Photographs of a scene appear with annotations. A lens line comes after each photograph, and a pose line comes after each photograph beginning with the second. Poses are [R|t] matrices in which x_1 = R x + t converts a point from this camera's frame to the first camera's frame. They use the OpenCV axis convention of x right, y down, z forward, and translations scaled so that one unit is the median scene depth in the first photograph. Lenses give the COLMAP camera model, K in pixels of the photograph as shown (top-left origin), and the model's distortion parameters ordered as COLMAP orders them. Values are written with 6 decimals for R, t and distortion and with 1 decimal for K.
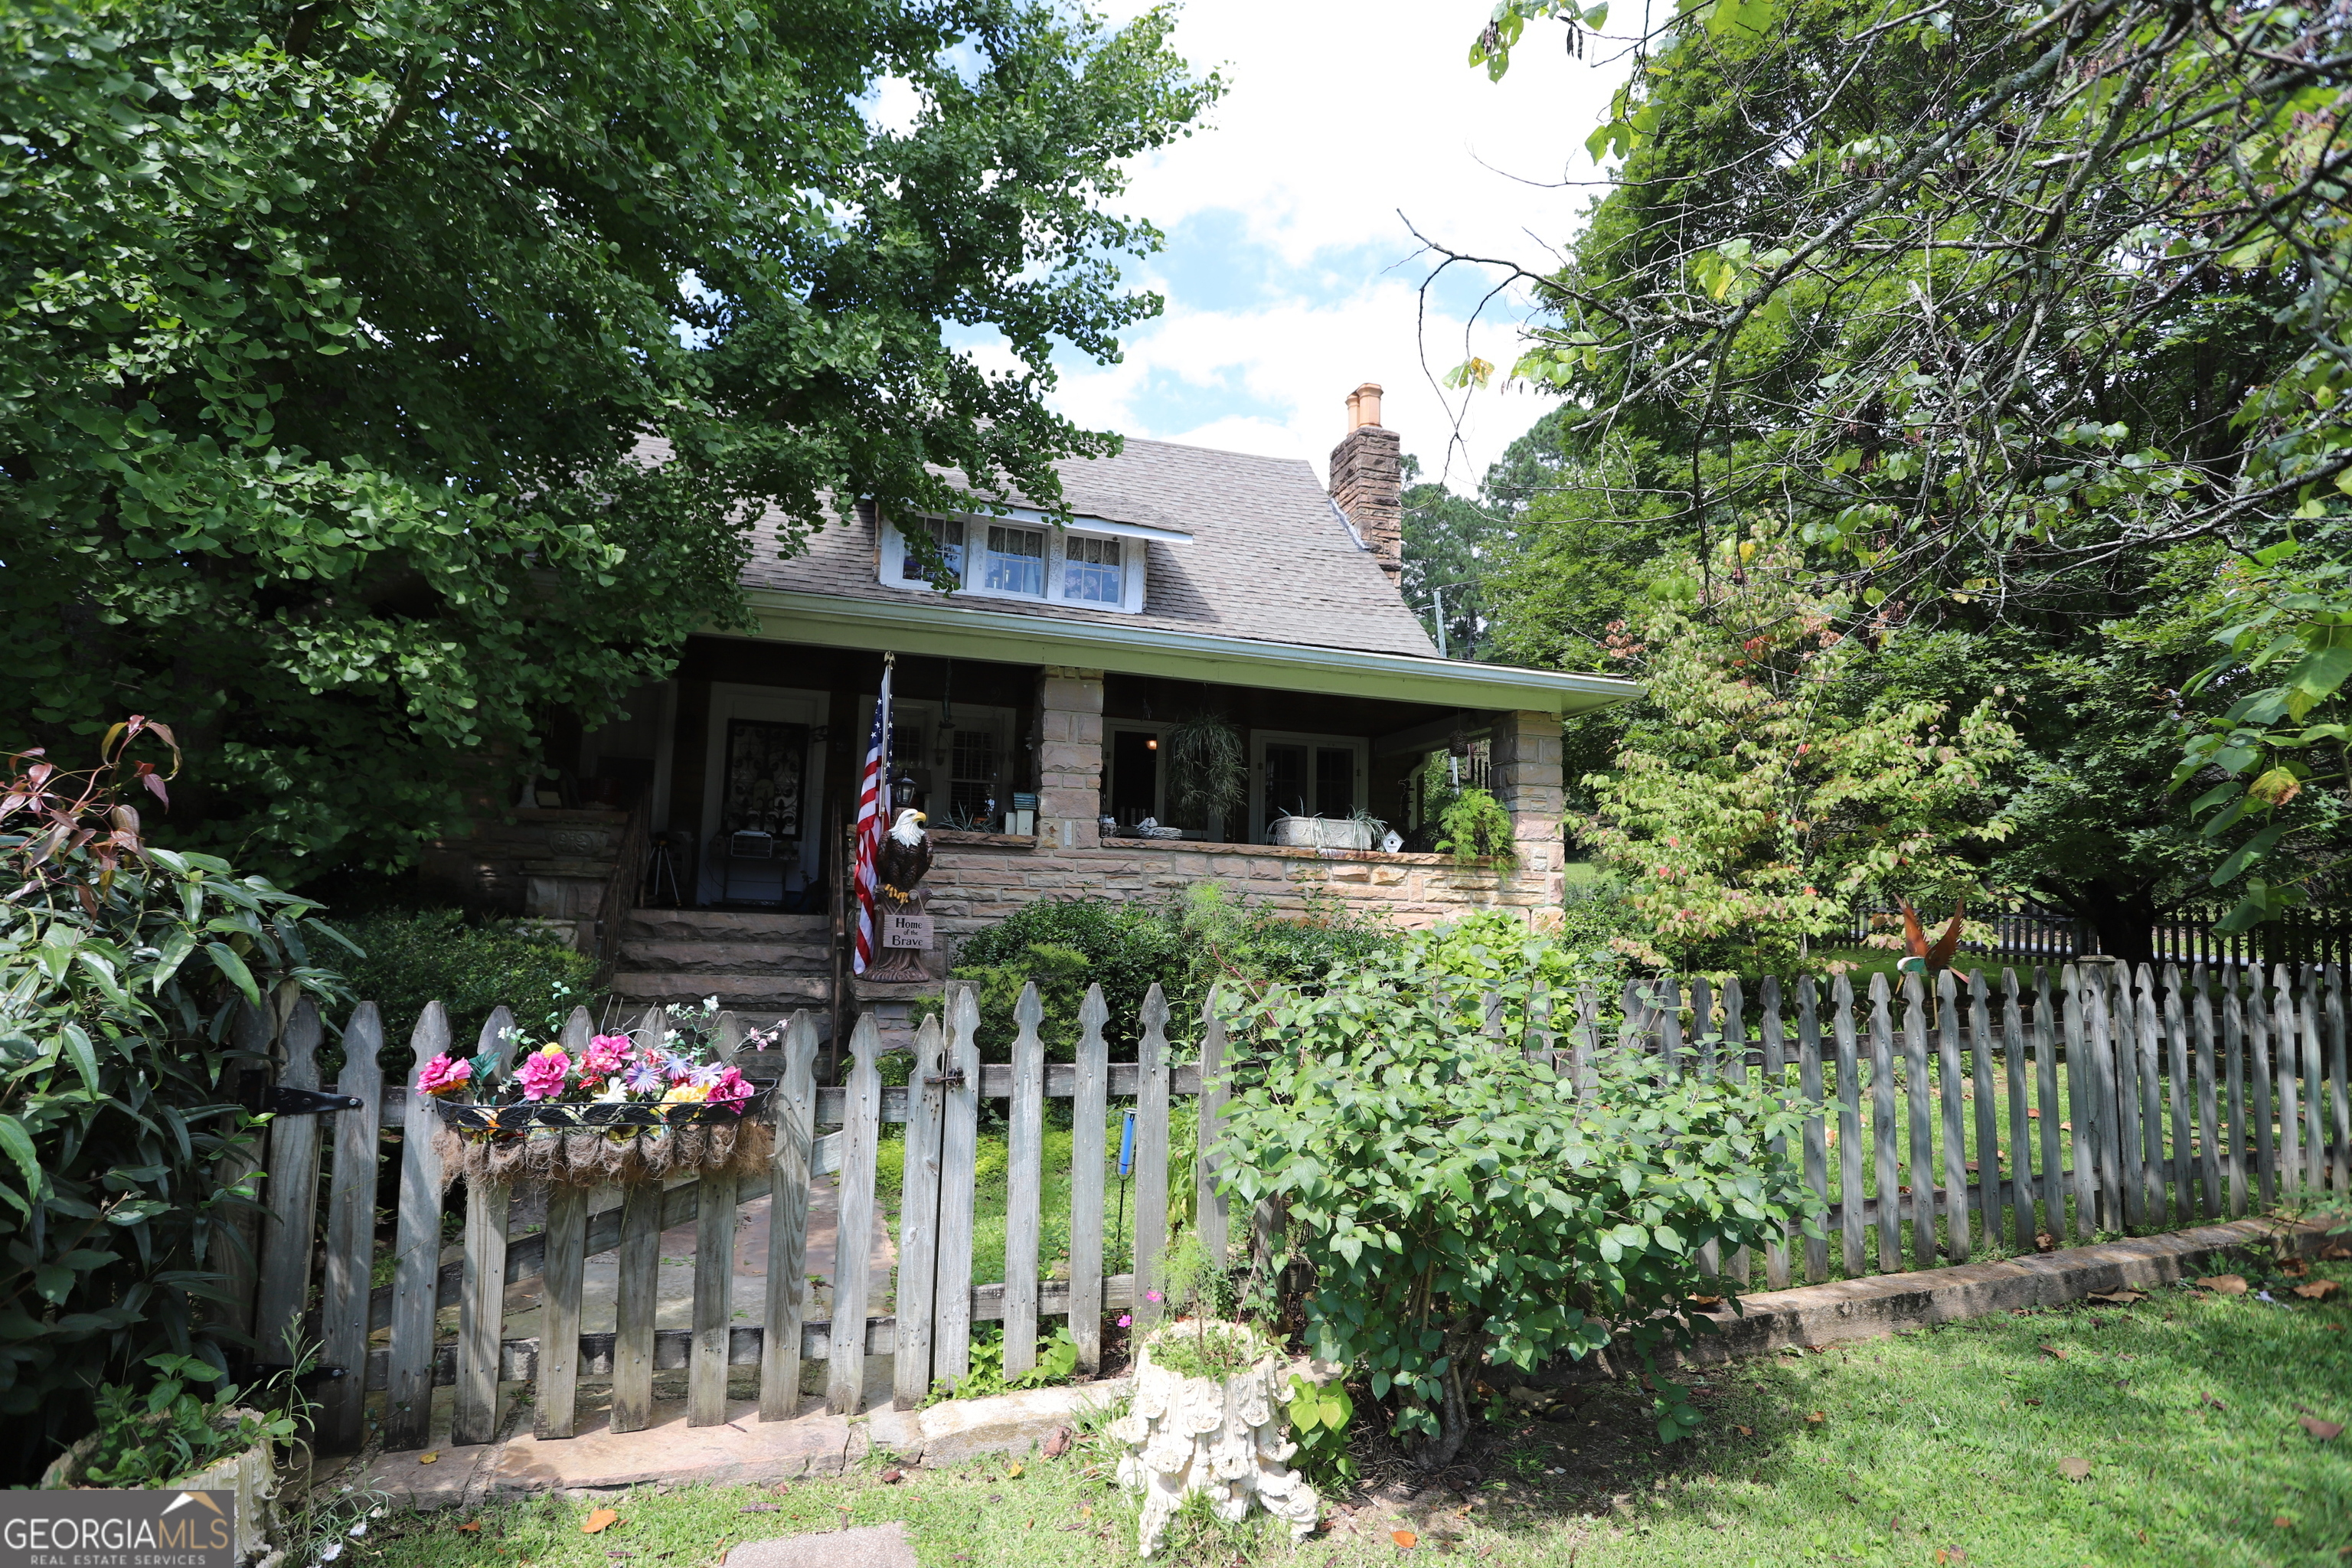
lens RADIAL K [[1135.3, 0, 1159.7], [0, 1135.3, 783.2], [0, 0, 1]] dist [-0.069037, 0.028263]
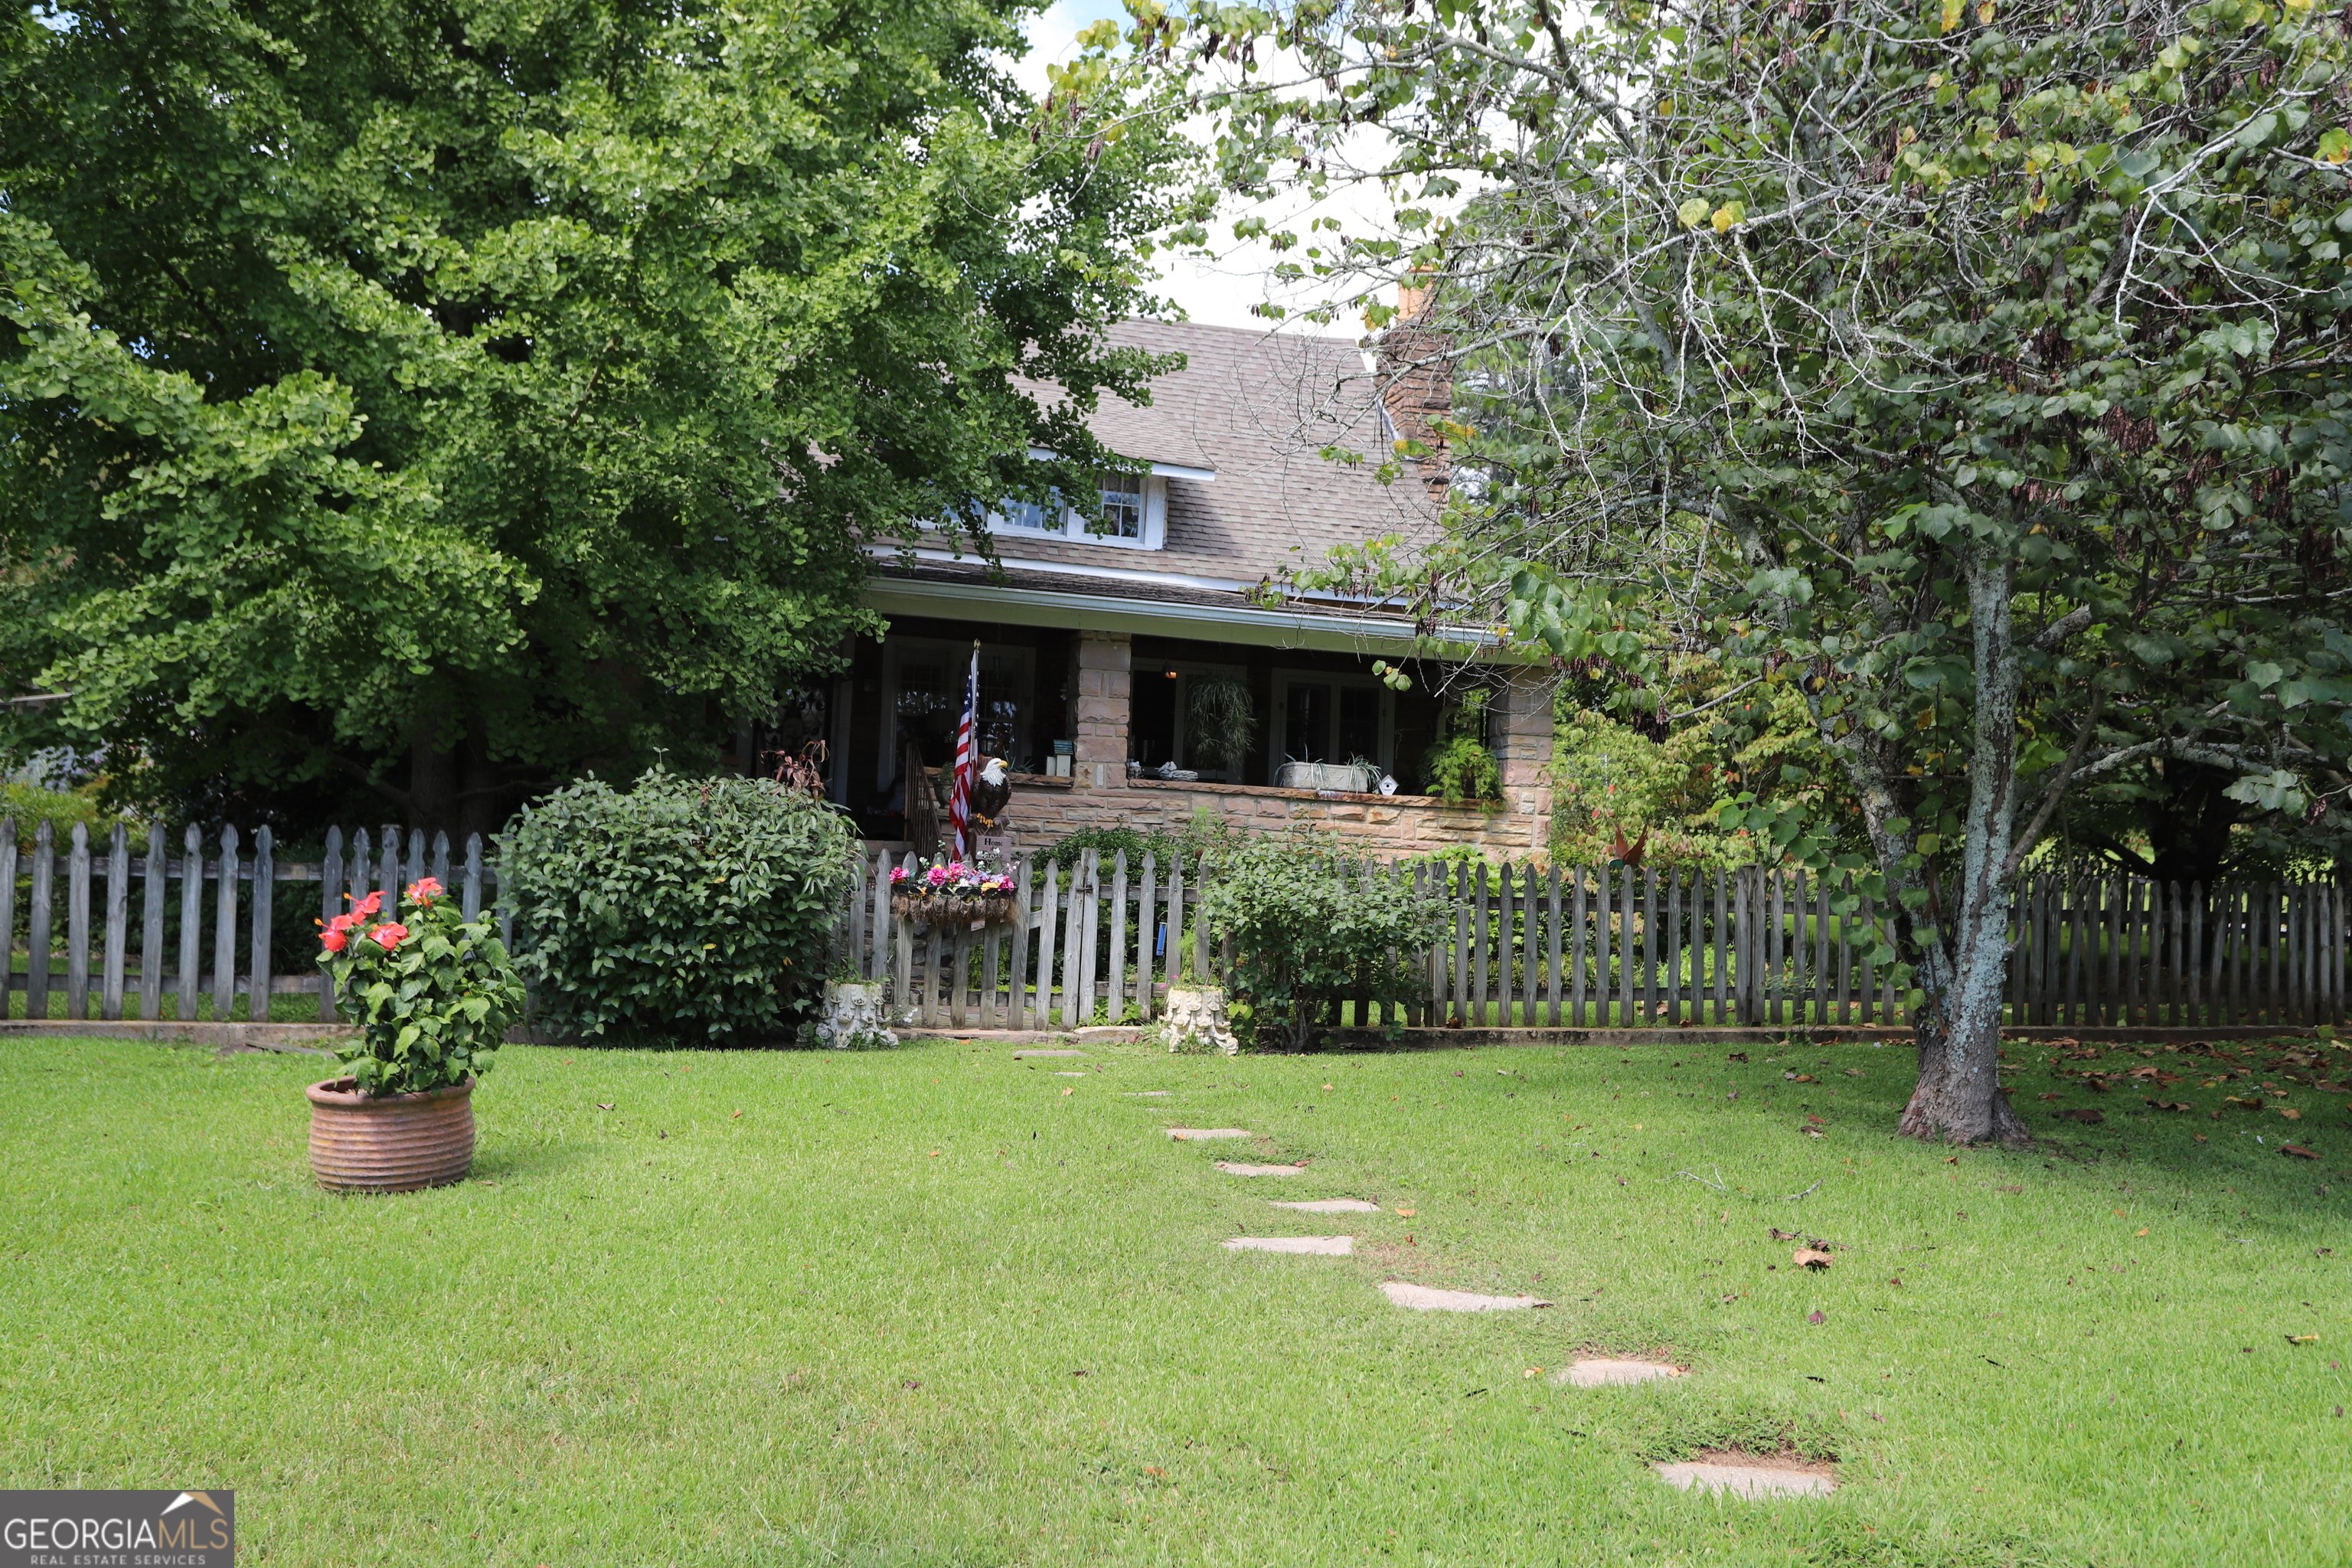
lens RADIAL K [[2054.0, 0, 1176.0], [0, 2054.0, 784.0], [0, 0, 1]] dist [0.000028, -0.000033]
pose [[0.999941, 0.010894, 0.000083, -0.002663], [-0.010882, 0.998388, 0.055698, -0.065569], [0.000523, -0.055695, 0.998448, -1.114840]]
